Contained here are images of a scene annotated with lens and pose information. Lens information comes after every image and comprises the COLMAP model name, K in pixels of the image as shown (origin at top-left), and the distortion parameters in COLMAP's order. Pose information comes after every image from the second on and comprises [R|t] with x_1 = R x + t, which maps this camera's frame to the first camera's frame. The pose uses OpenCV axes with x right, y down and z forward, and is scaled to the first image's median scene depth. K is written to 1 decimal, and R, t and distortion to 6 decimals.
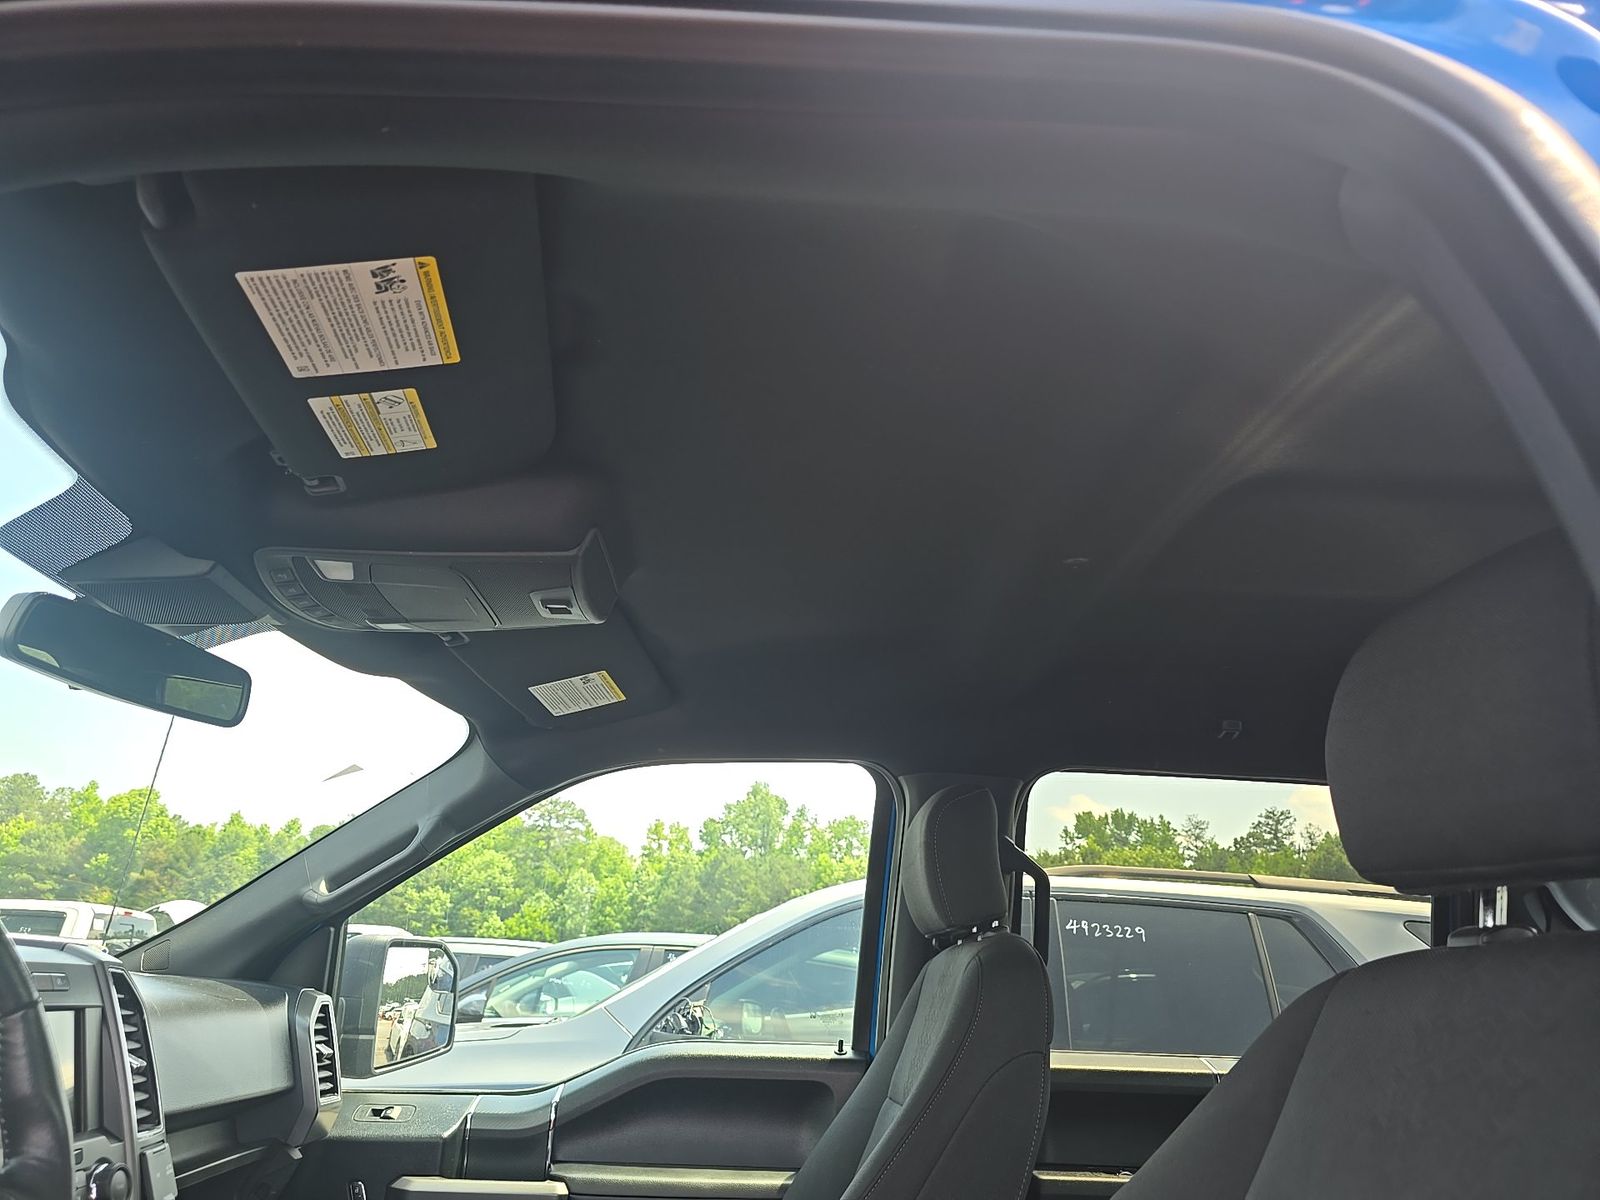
lens RADIAL K [[1112.6, 0, 803.4], [0, 1112.6, 607.7], [0, 0, 1]] dist [0.044951, -0.040813]
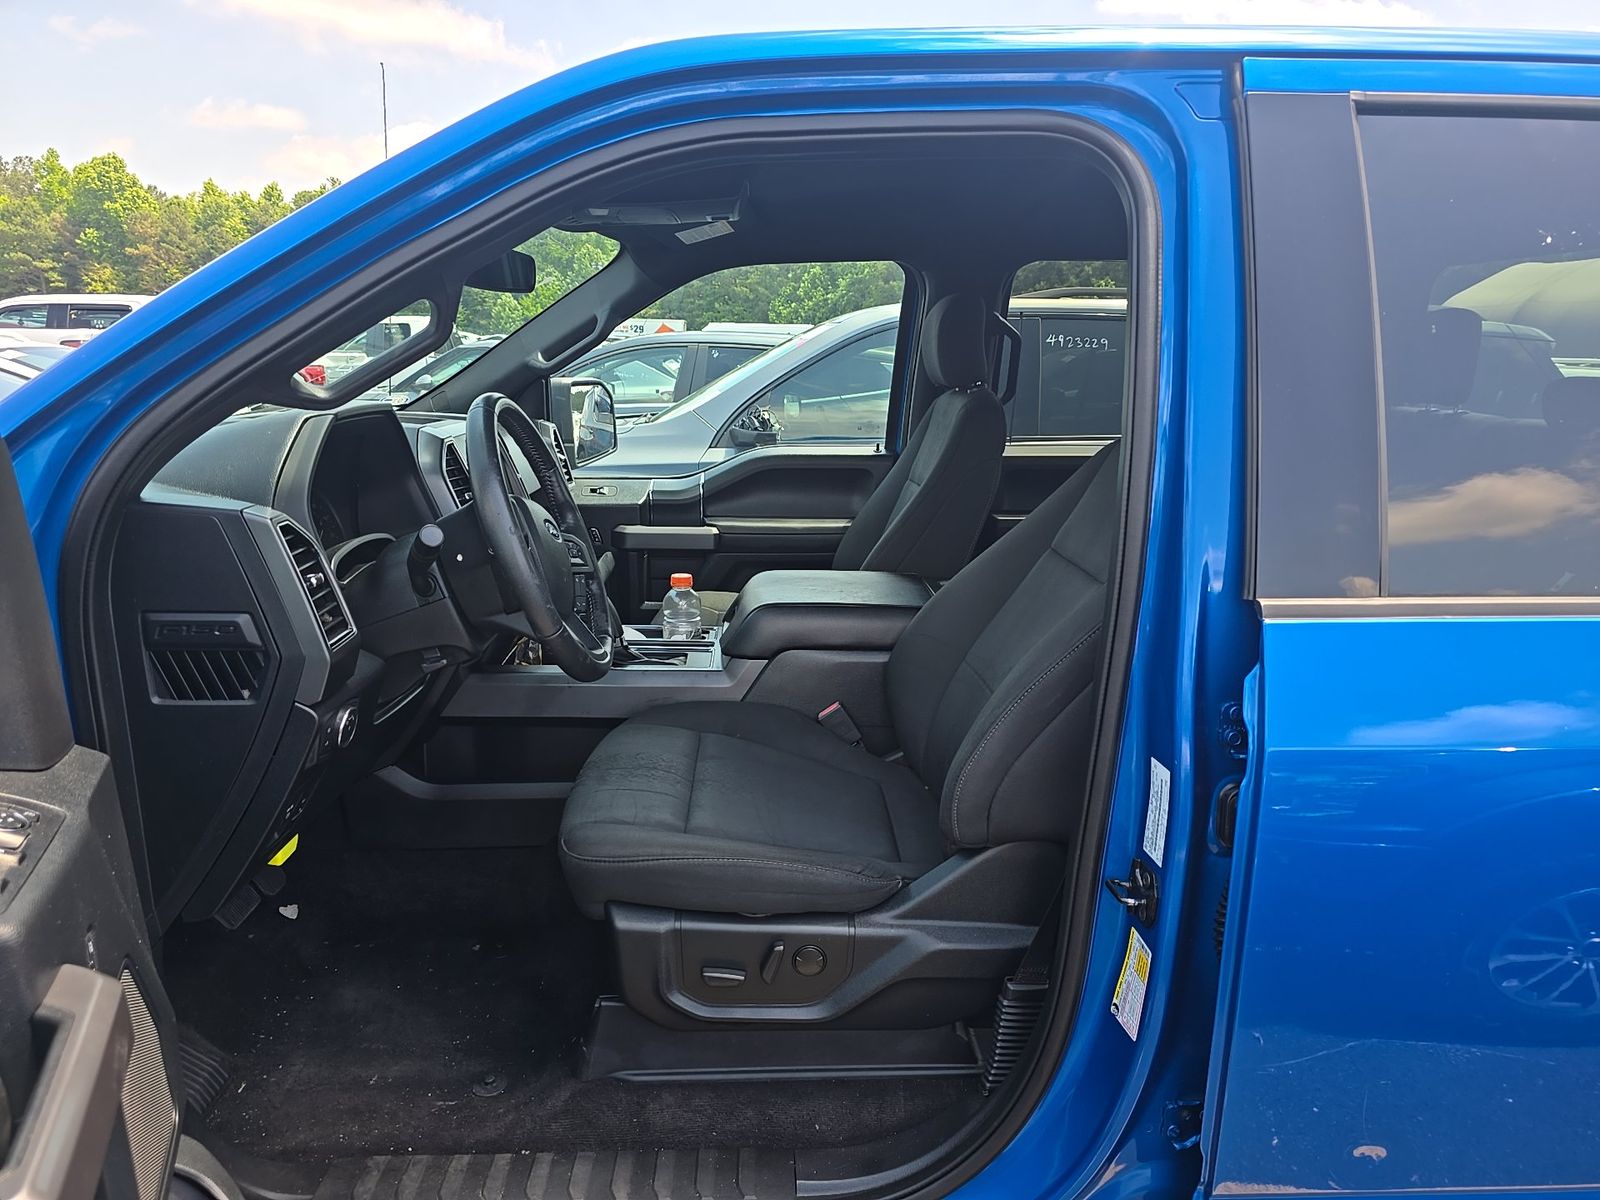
lens RADIAL K [[1112.6, 0, 807.9], [0, 1112.6, 606.7], [0, 0, 1]] dist [0.044951, -0.040813]
pose [[0.999815, -0.017446, -0.008052, -0.058810], [0.019082, 0.852339, 0.522642, -0.245816], [-0.002255, -0.522699, 0.852514, -0.465686]]
